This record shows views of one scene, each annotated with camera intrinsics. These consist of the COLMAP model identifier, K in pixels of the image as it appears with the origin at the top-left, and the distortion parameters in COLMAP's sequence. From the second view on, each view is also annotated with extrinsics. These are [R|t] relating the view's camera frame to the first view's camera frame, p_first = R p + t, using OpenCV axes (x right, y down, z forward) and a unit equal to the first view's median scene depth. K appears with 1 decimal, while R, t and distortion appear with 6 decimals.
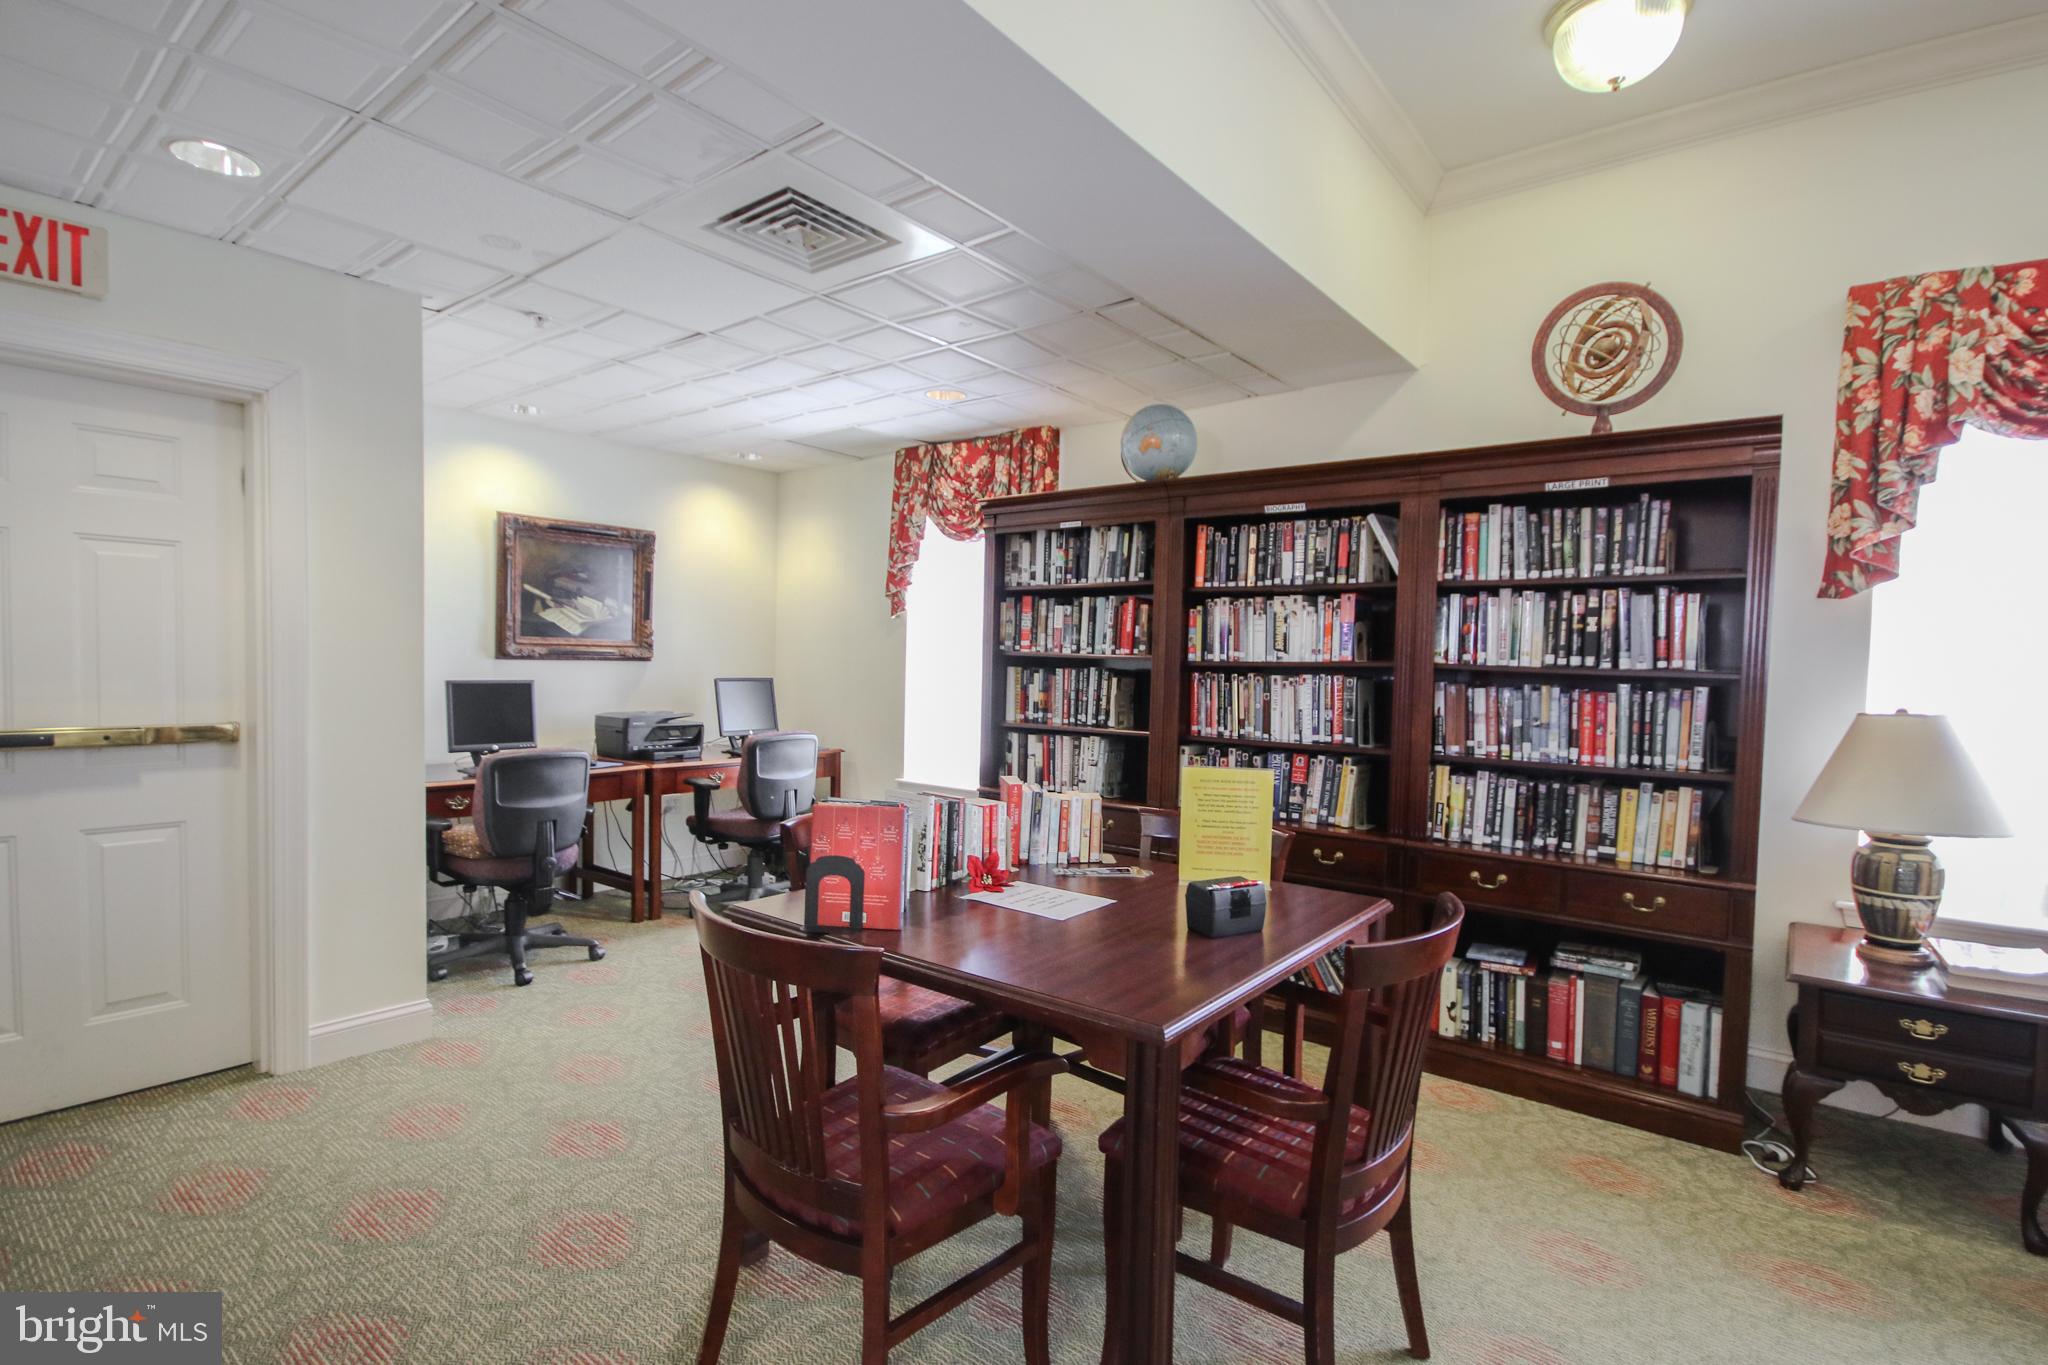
lens RADIAL K [[968.0, 0, 1034.0], [0, 968.0, 715.7], [0, 0, 1]] dist [-0.012088, -0.002738]
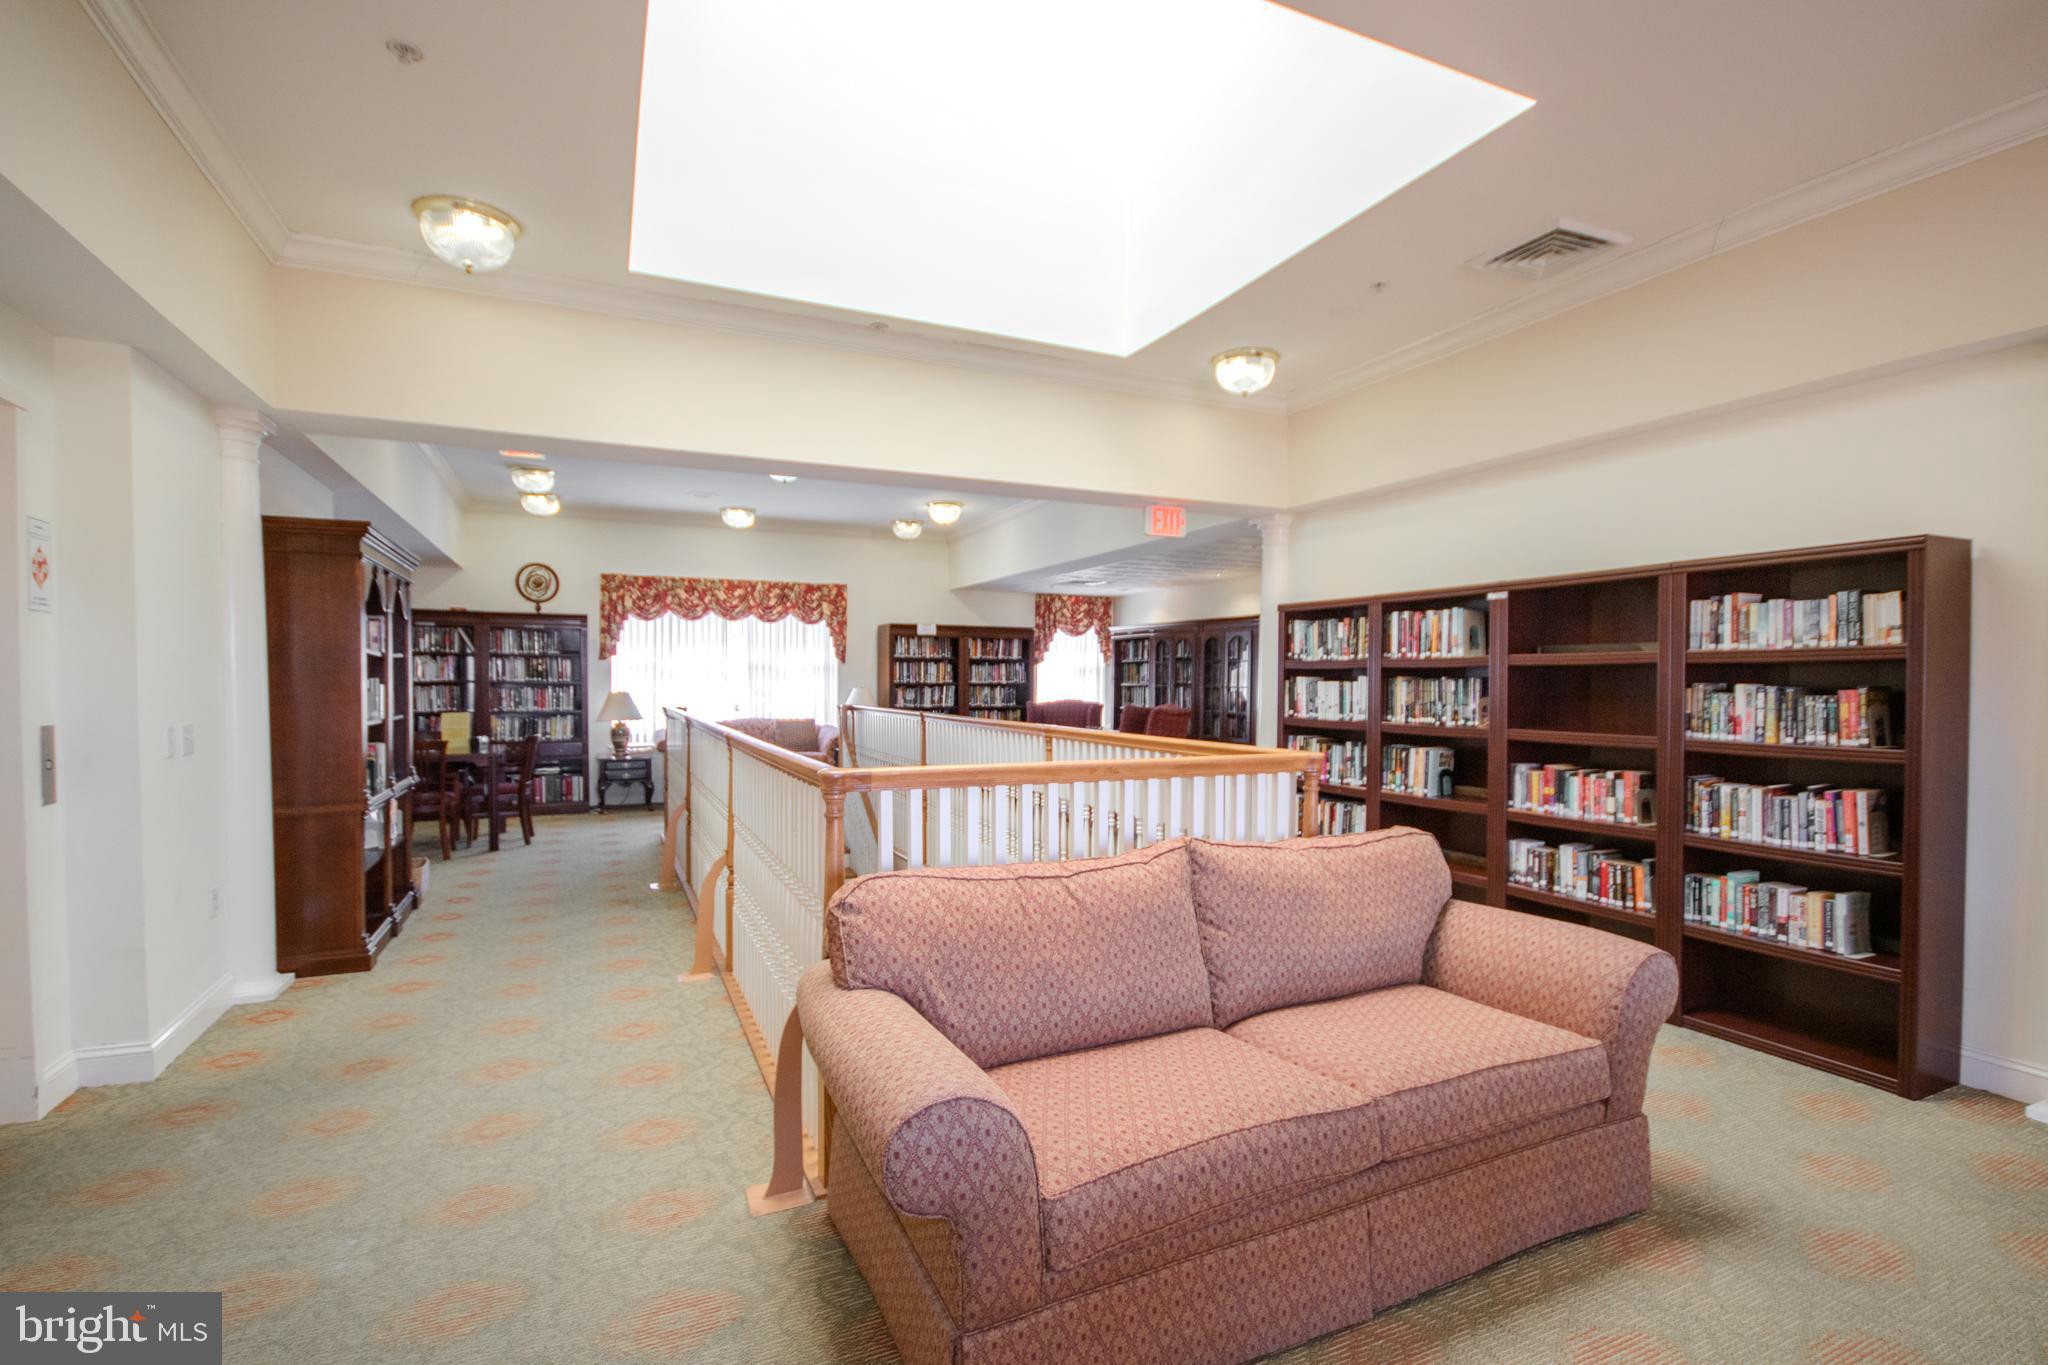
lens RADIAL K [[968.0, 0, 1021.7], [0, 968.0, 689.9], [0, 0, 1]] dist [-0.012088, -0.002738]
pose [[0.451063, -0.029507, 0.892004, -1.643972], [0.057381, 0.998344, 0.004008, 0.060803], [-0.890646, 0.049376, 0.452009, -1.979784]]
